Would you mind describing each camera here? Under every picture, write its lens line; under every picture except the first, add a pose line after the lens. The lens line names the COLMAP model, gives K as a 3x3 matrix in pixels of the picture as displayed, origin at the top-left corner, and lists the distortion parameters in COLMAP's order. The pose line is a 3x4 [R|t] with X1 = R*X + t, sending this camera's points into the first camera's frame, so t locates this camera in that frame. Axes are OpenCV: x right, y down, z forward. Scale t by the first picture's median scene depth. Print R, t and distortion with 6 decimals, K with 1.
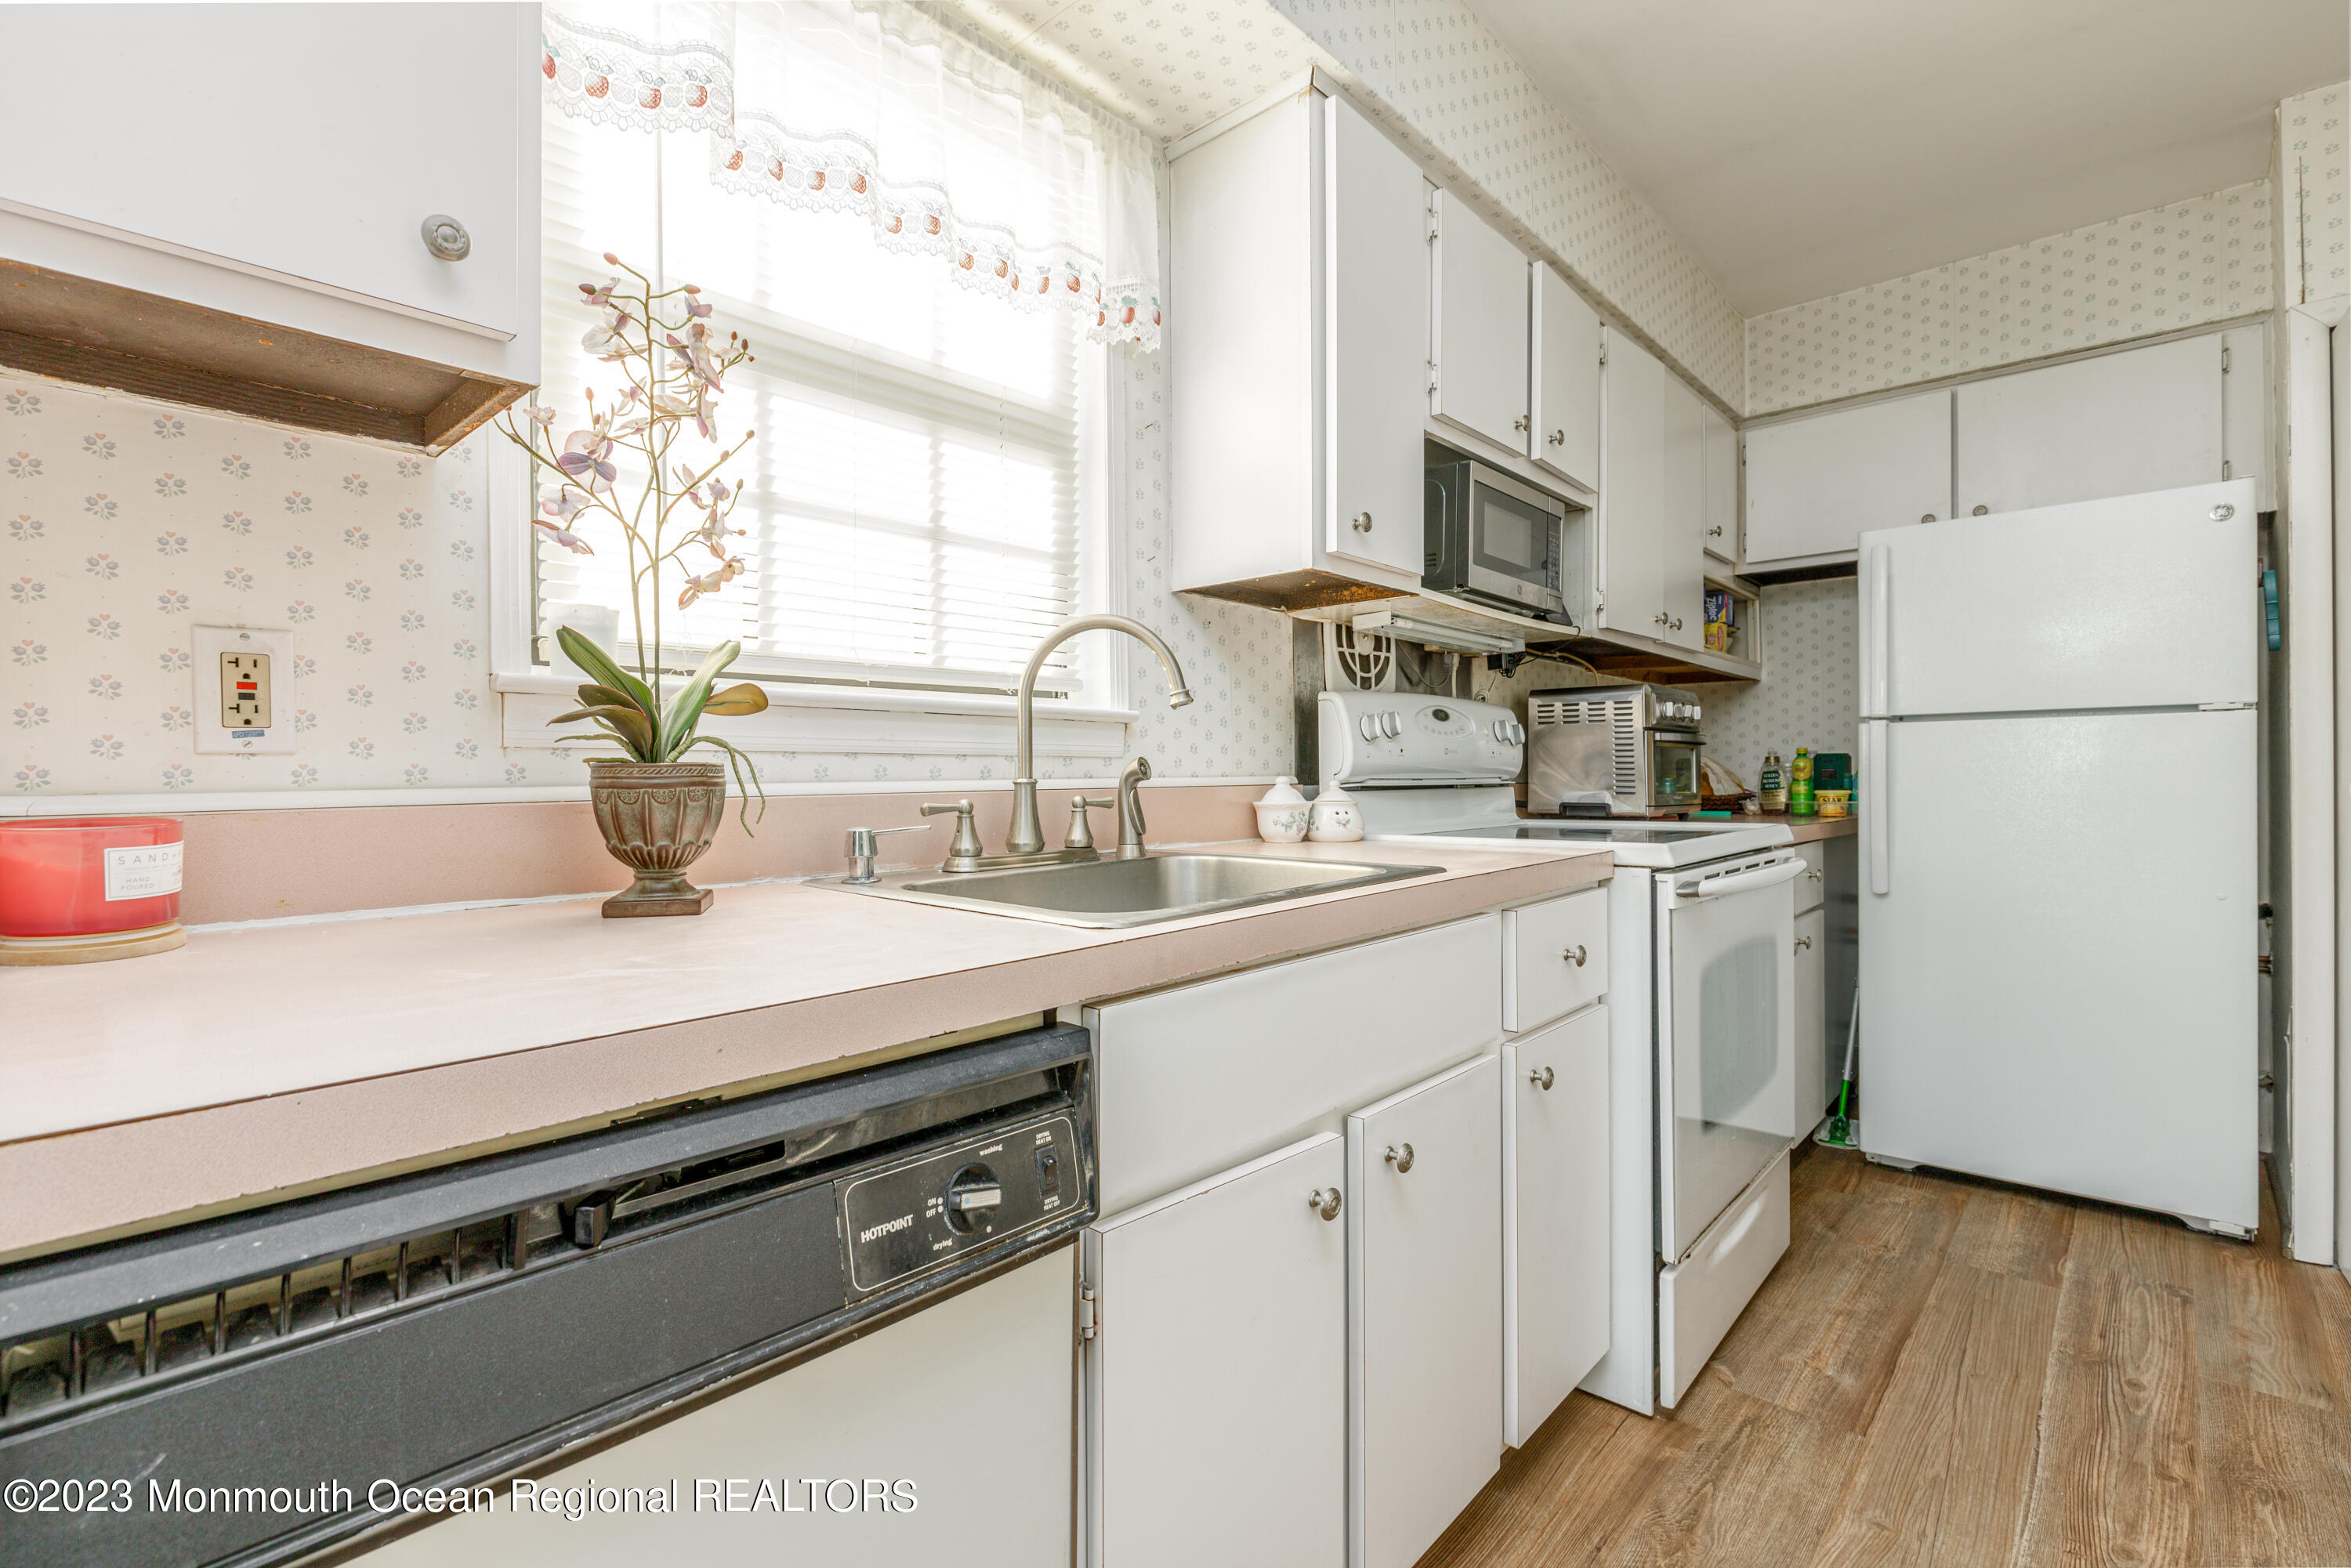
lens RADIAL K [[1044.3, 0, 1173.1], [0, 1044.3, 779.7], [0, 0, 1]] dist [0.006591, -0.001574]
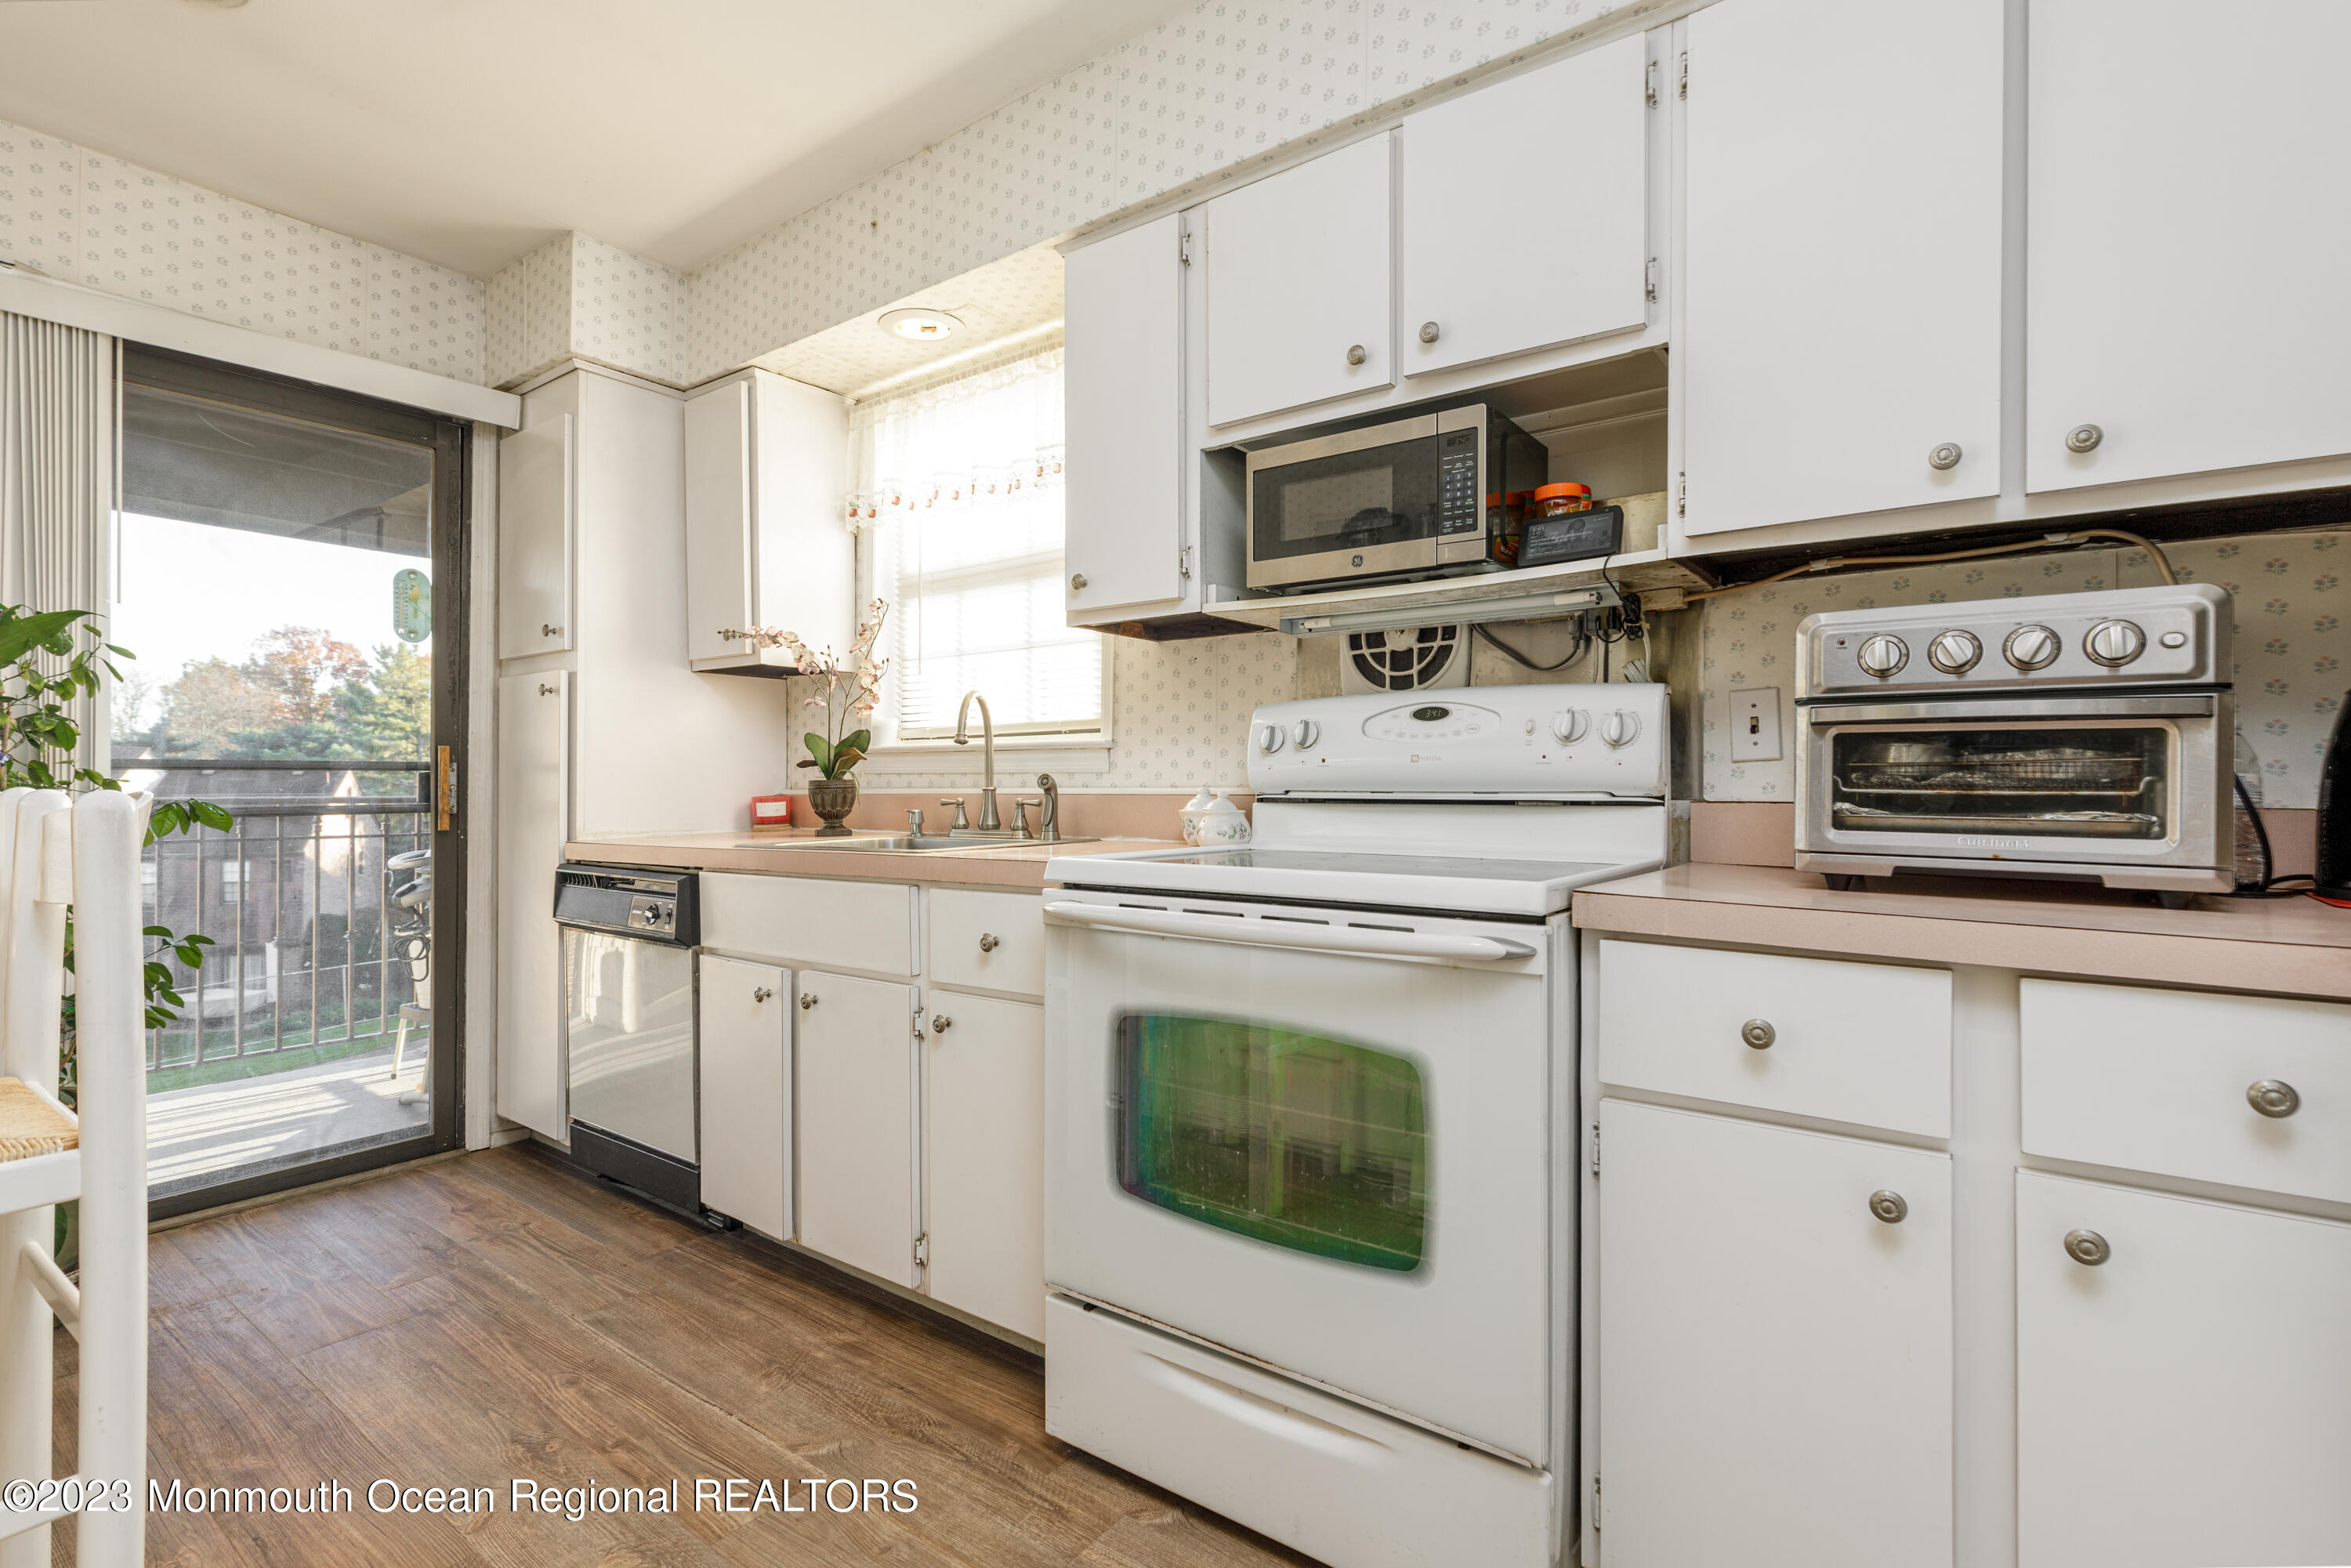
lens RADIAL K [[1044.3, 0, 1173.1], [0, 1044.3, 779.7], [0, 0, 1]] dist [0.006591, -0.001574]
pose [[0.130696, -0.002879, -0.991418, 1.259620], [-0.013211, 0.999902, -0.004645, -0.005829], [0.991334, 0.013705, 0.130645, 0.856039]]
